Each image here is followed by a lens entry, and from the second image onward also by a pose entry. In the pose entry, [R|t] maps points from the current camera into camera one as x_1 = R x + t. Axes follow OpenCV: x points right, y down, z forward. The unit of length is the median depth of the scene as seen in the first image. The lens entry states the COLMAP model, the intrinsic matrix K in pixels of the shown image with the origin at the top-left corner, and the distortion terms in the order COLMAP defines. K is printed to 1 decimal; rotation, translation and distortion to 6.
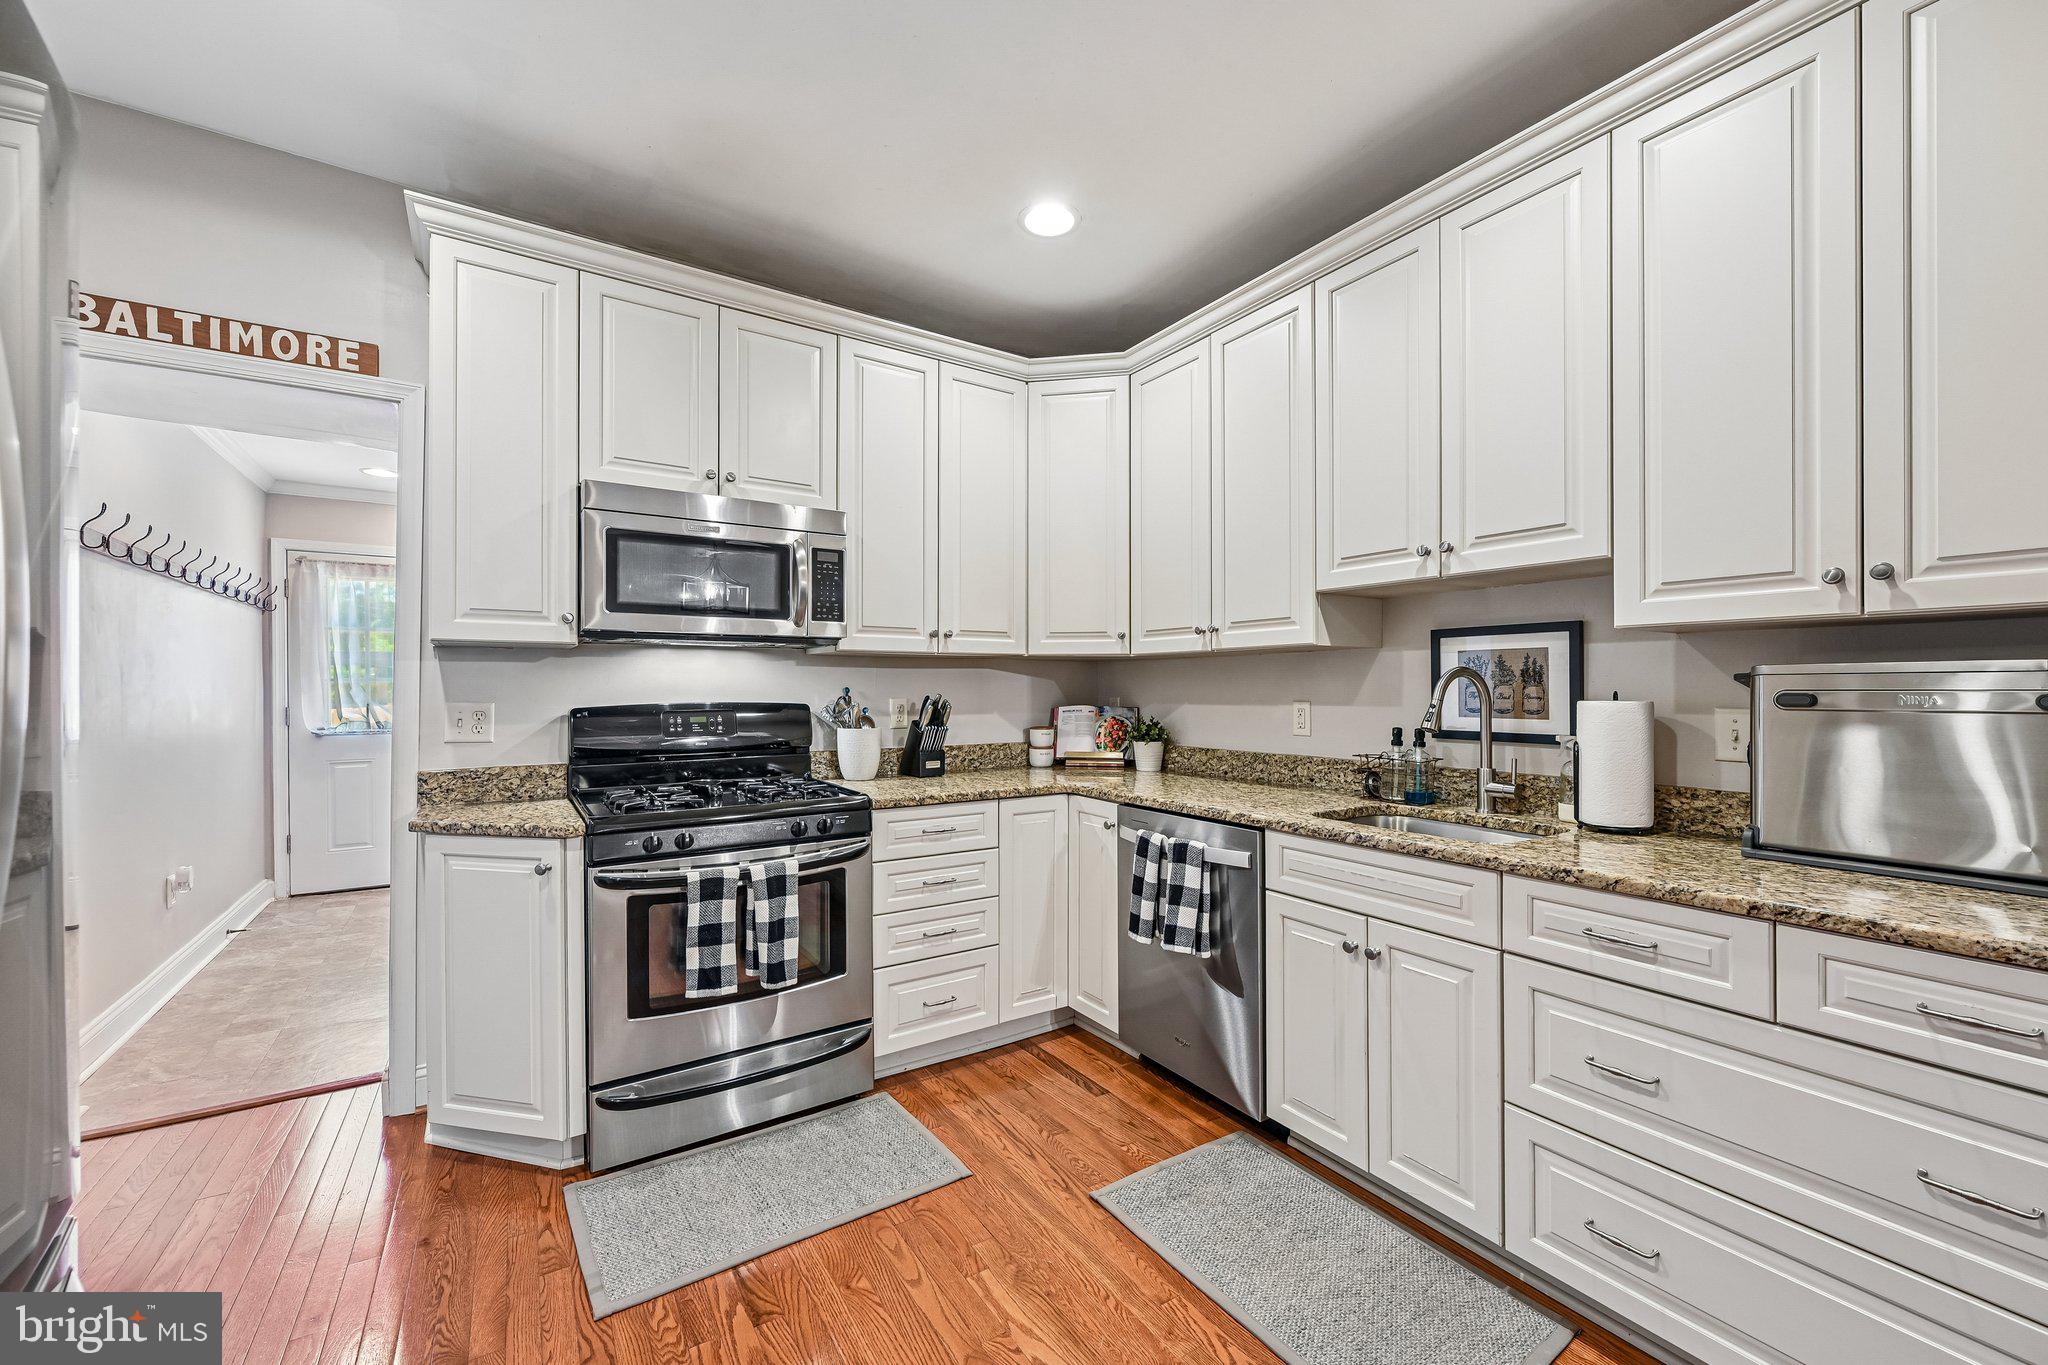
lens RADIAL K [[809.6, 0, 1033.7], [0, 809.6, 684.7], [0, 0, 1]] dist [-0.002175, 0.000525]
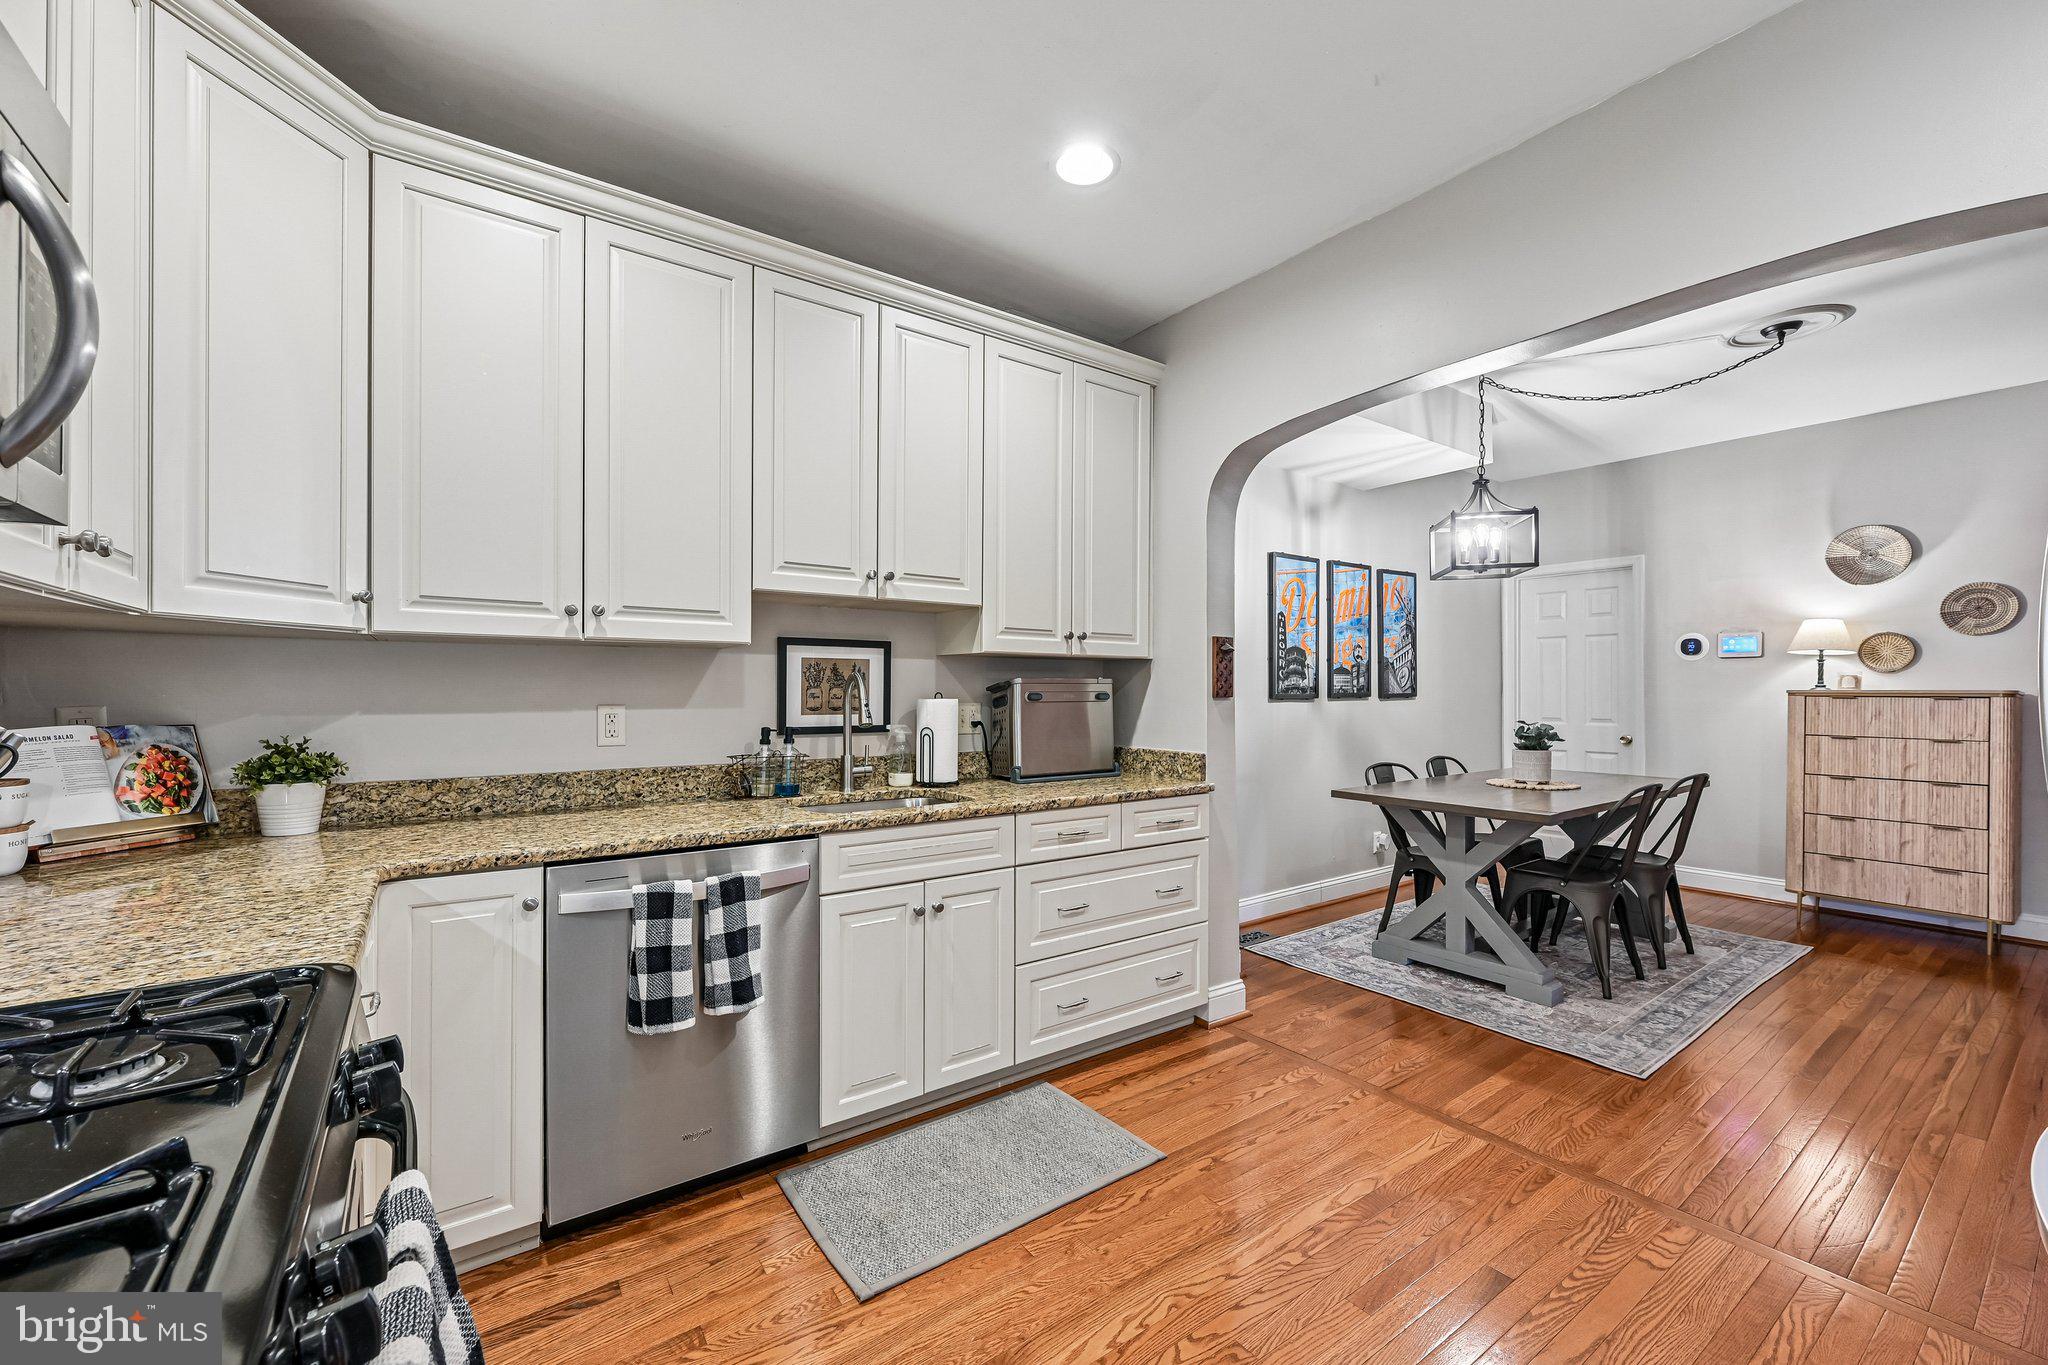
lens RADIAL K [[809.6, 0, 1039.6], [0, 809.6, 689.4], [0, 0, 1]] dist [-0.002175, 0.000525]
pose [[-0.048371, 0.003058, 0.998825, -0.613417], [-0.006574, 0.999973, -0.003380, 0.004805], [-0.998808, -0.006730, -0.048349, 0.689145]]
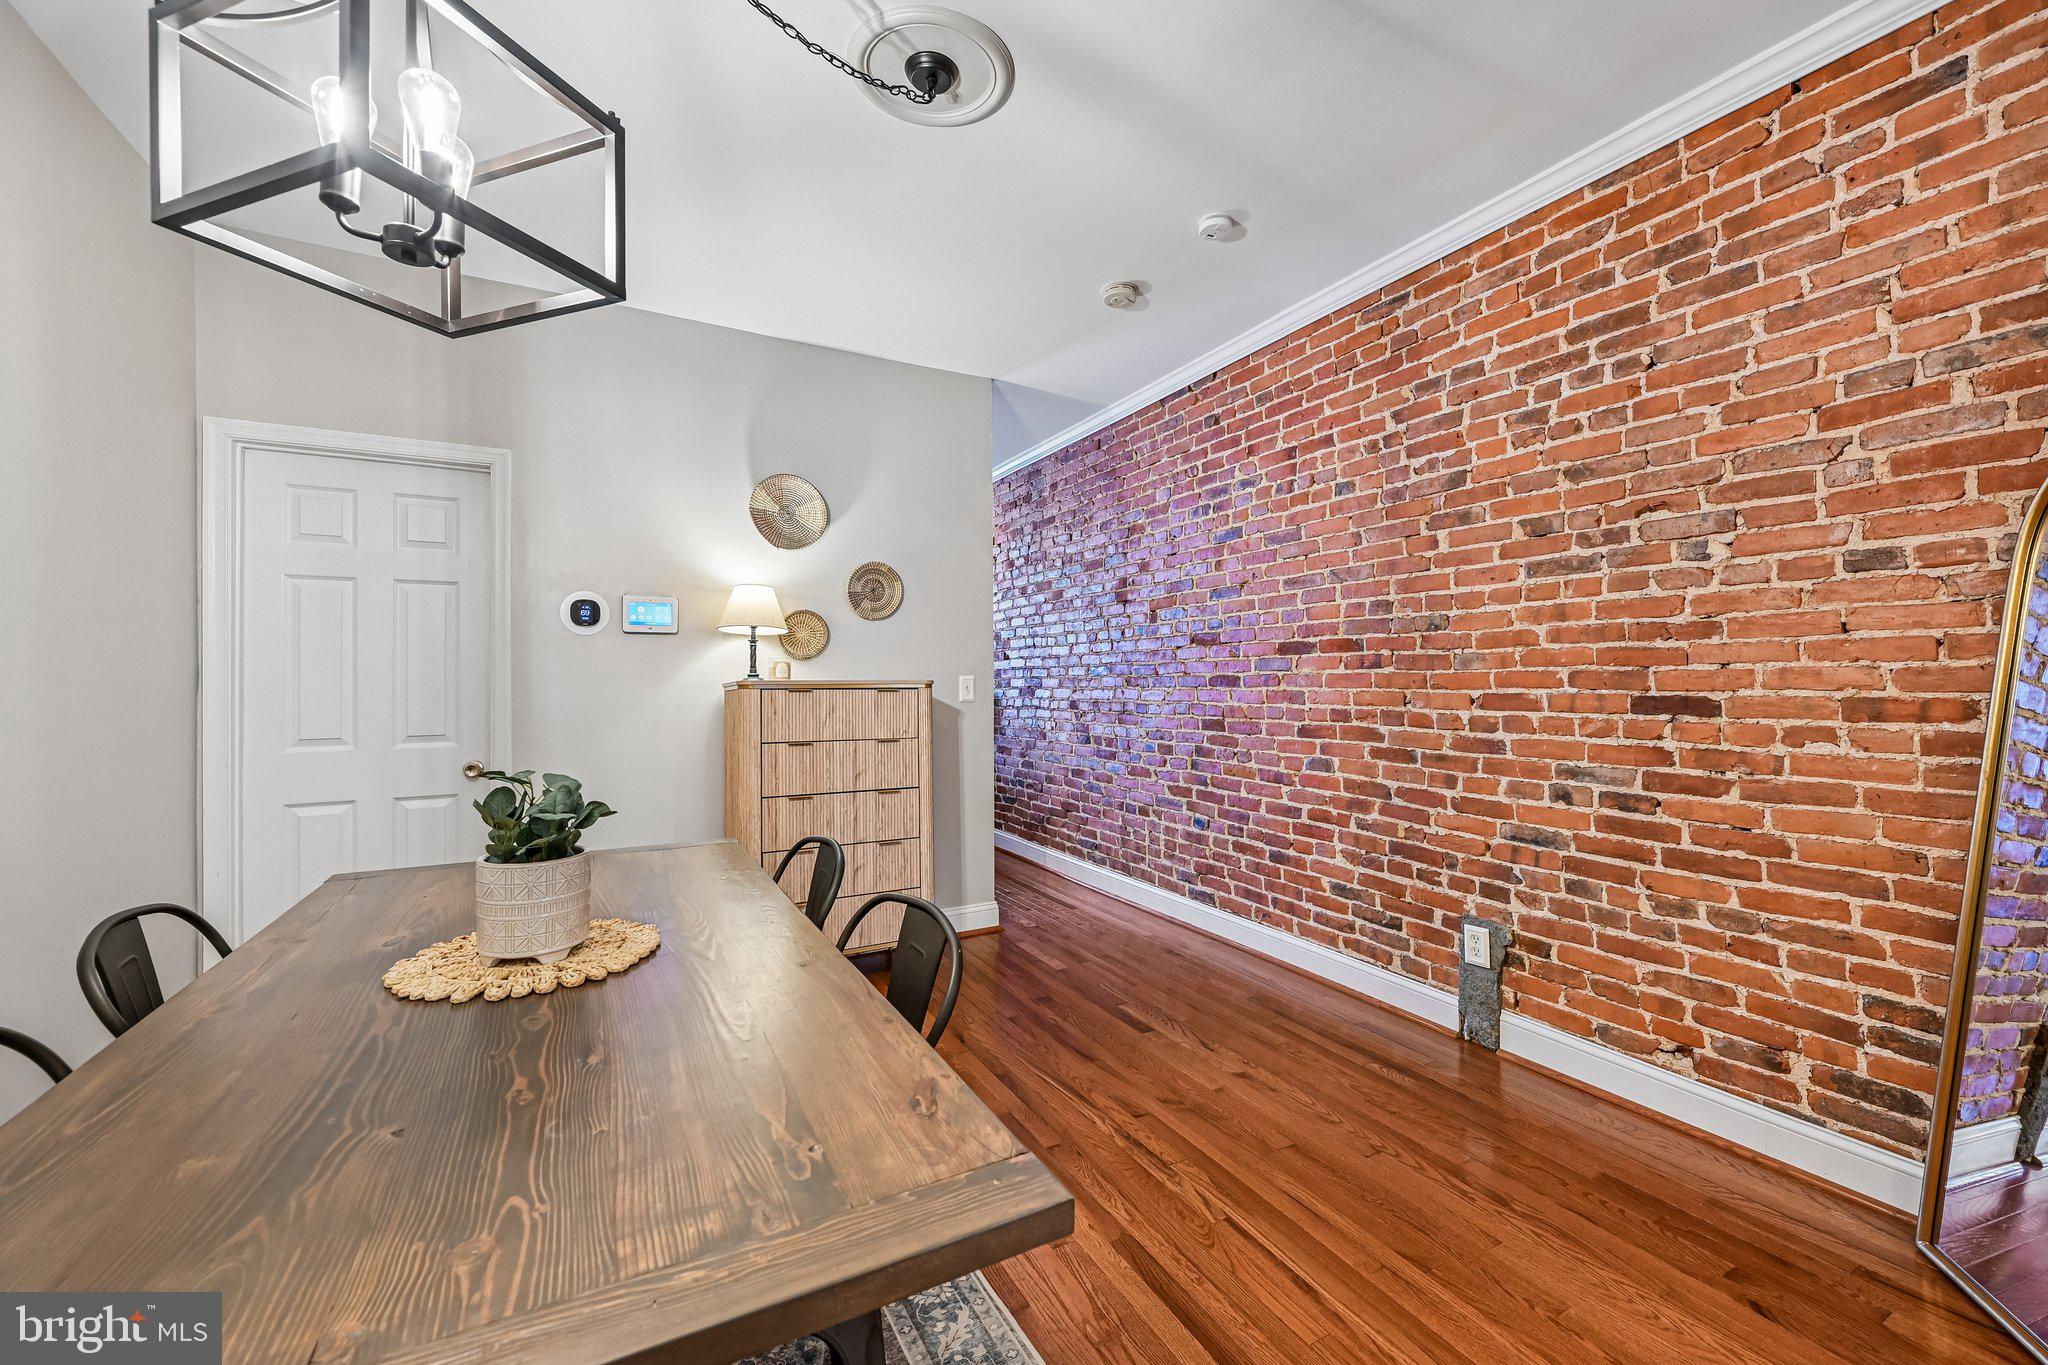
lens RADIAL K [[809.6, 0, 1024.0], [0, 809.6, 672.5], [0, 0, 1]] dist [-0.002175, 0.000525]
pose [[-0.995981, 0.005055, 0.089423, 0.541845], [0.004231, 0.999947, -0.009399, -0.011052], [-0.089465, -0.008983, -0.995949, 0.163700]]
